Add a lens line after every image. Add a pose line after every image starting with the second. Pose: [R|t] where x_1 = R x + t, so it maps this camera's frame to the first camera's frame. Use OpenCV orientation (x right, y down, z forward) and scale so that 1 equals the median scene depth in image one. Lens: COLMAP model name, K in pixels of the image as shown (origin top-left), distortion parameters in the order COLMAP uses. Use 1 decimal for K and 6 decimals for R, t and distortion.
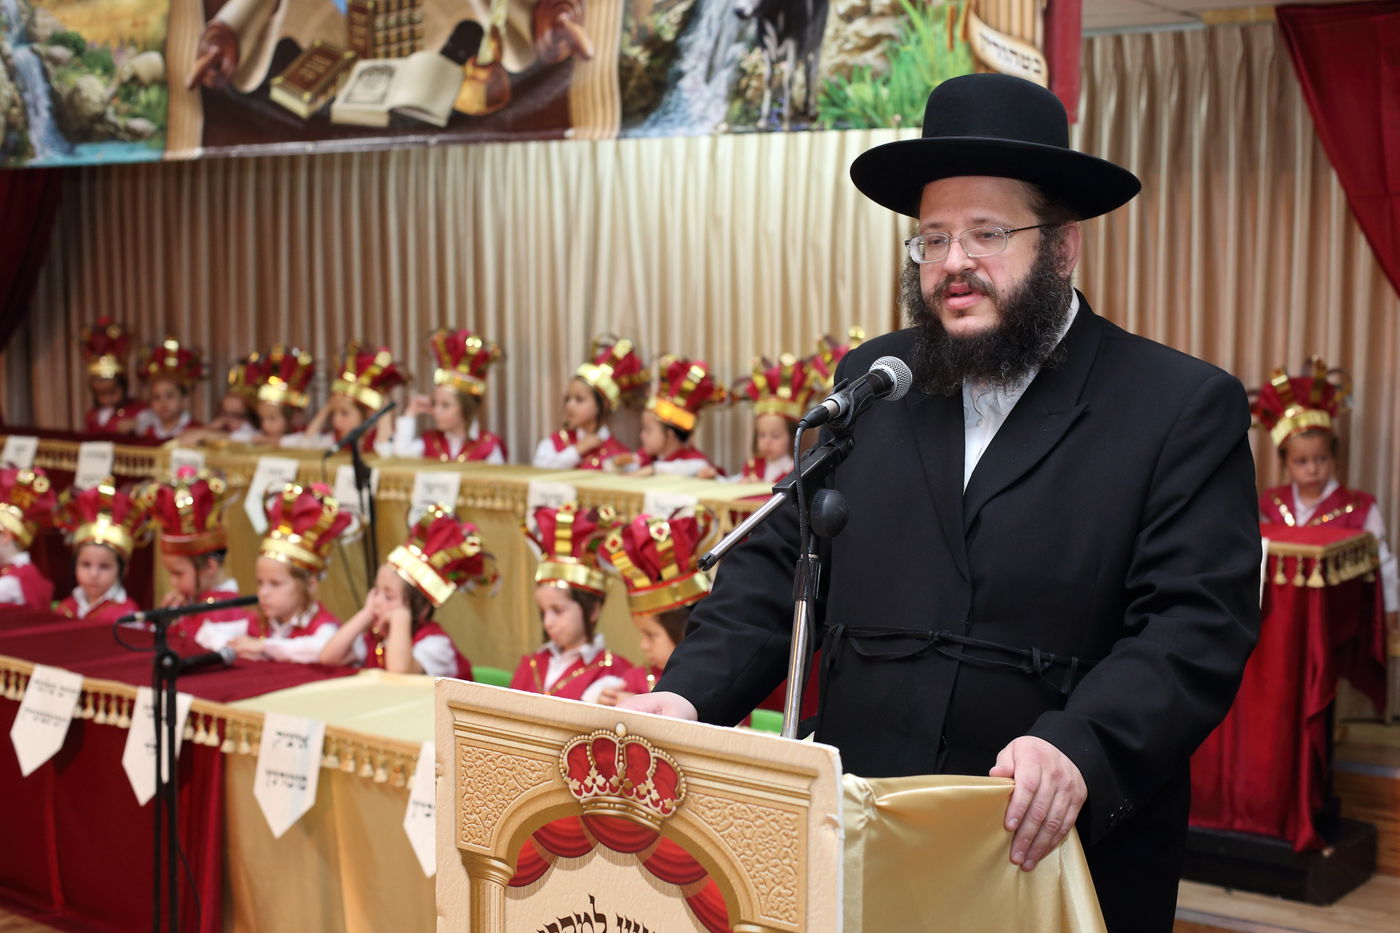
lens RADIAL K [[2066.8, 0, 698.8], [0, 2066.8, 464.7], [0, 0, 1]] dist [-0.110099, 0.000000]
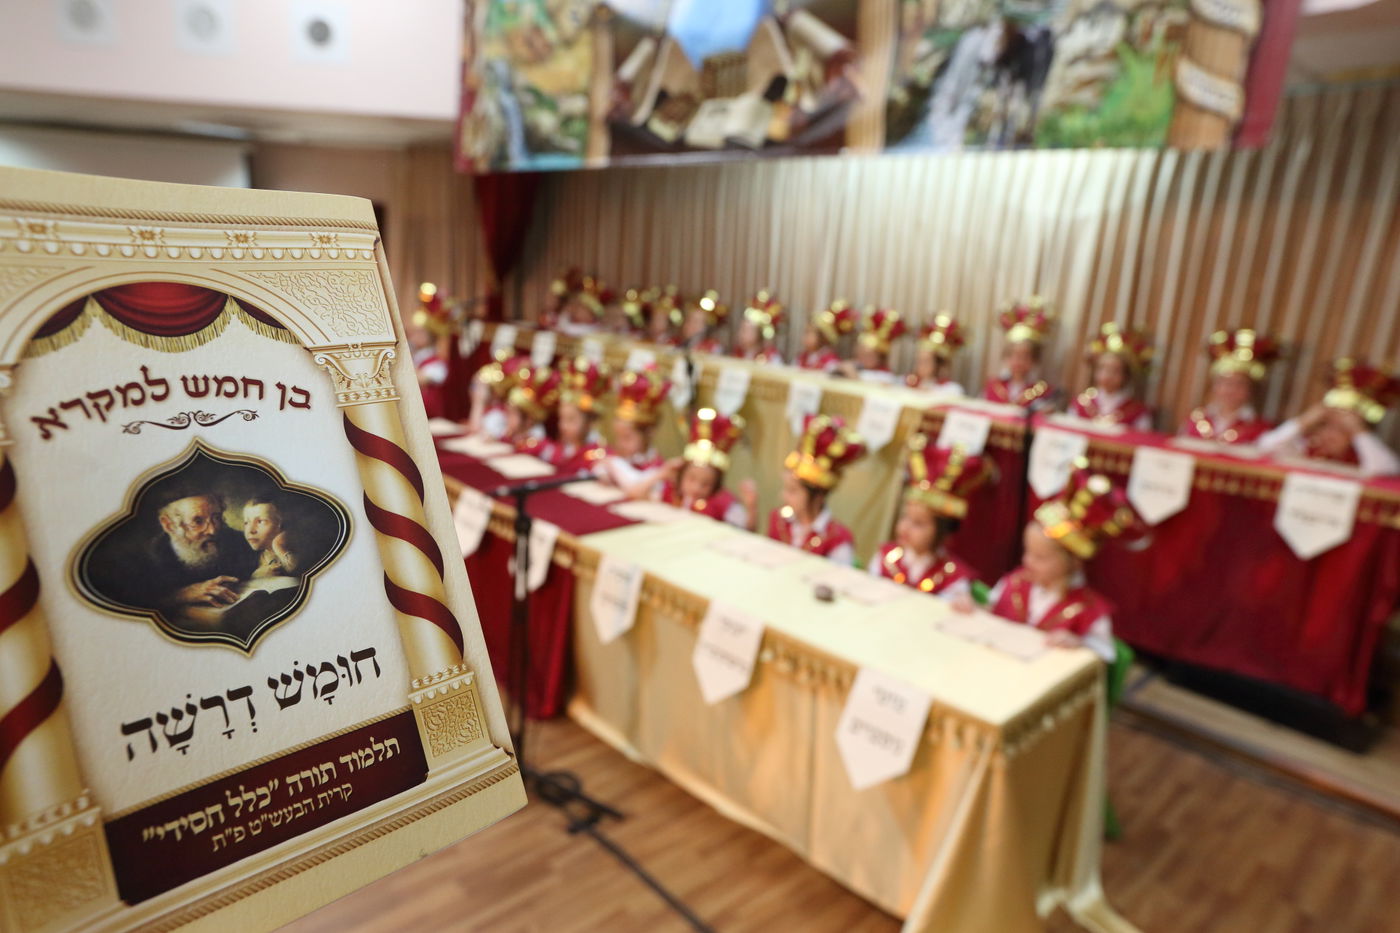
lens RADIAL K [[857.9, 0, 727.4], [0, 857.9, 470.3], [0, 0, 1]] dist [-0.009178, -0.000528]
pose [[0.989383, 0.094649, -0.110288, -0.054197], [-0.079063, 0.987271, 0.138007, -0.013208], [0.121946, -0.127822, 0.984272, 0.340835]]
